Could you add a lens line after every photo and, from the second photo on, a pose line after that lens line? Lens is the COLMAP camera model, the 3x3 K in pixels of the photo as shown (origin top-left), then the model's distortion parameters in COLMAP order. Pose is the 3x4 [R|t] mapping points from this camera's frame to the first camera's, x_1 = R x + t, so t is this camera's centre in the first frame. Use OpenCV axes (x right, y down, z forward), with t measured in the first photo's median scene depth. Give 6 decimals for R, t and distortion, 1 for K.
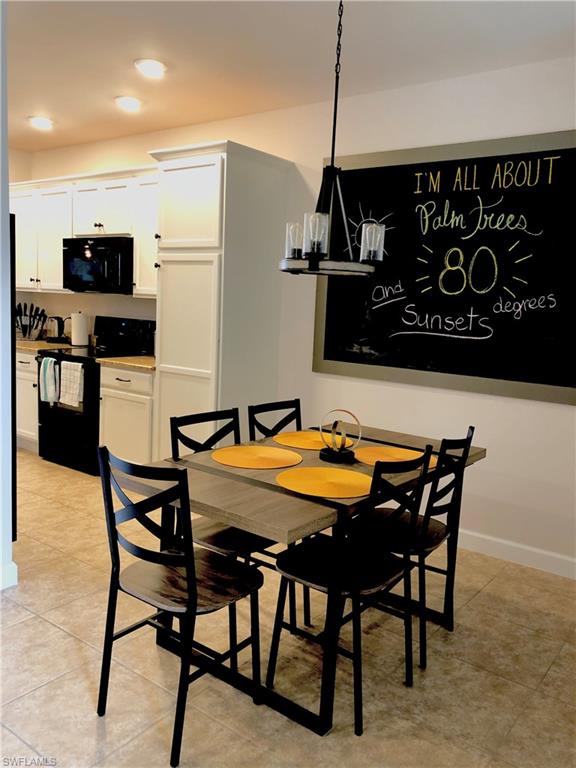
lens RADIAL K [[629.2, 0, 287.2], [0, 629.2, 377.1], [0, 0, 1]] dist [0.031341, -0.020788]
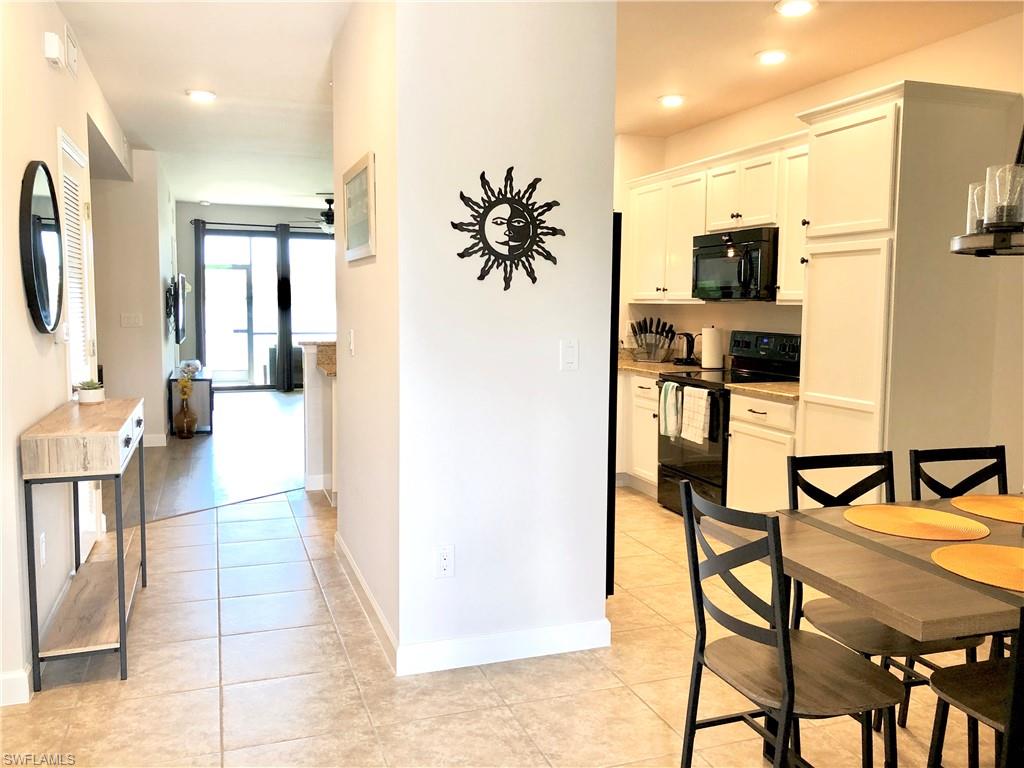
lens RADIAL K [[839.0, 0, 507.0], [0, 839.0, 365.1], [0, 0, 1]] dist [0.031341, -0.020788]
pose [[0.829341, 0.004842, -0.558721, 0.072257], [-0.039888, 0.997924, -0.050559, 0.014081], [0.557317, 0.064217, 0.827813, -0.024005]]
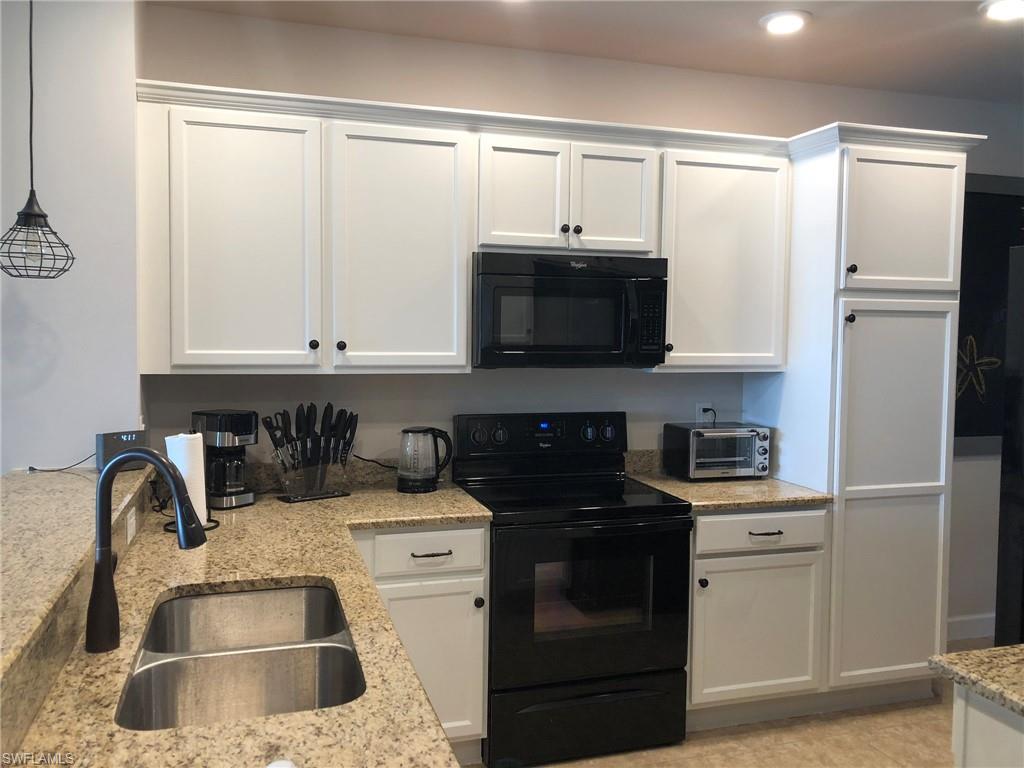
lens RADIAL K [[832.2, 0, 509.6], [0, 832.2, 352.5], [0, 0, 1]] dist [0.038233, -0.009466]
pose [[0.588499, -0.066762, 0.805736, -1.163486], [0.112231, 0.993682, 0.000363, -0.210133], [-0.800670, 0.090215, 0.592274, 0.924366]]
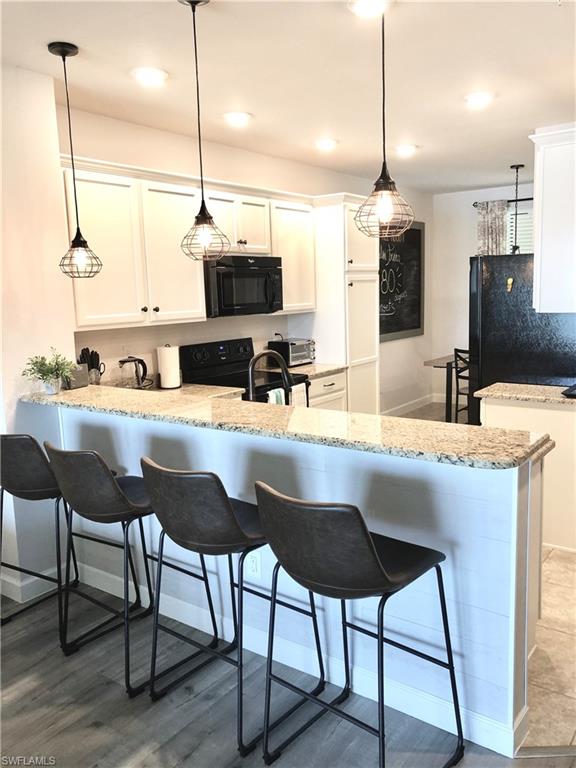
lens RADIAL K [[629.2, 0, 291.1], [0, 629.2, 382.5], [0, 0, 1]] dist [0.031341, -0.020788]
pose [[-0.003695, -0.196890, 0.980419, -1.721175], [0.148859, 0.969393, 0.195237, -0.291554], [-0.988852, 0.146666, 0.025727, 1.294044]]
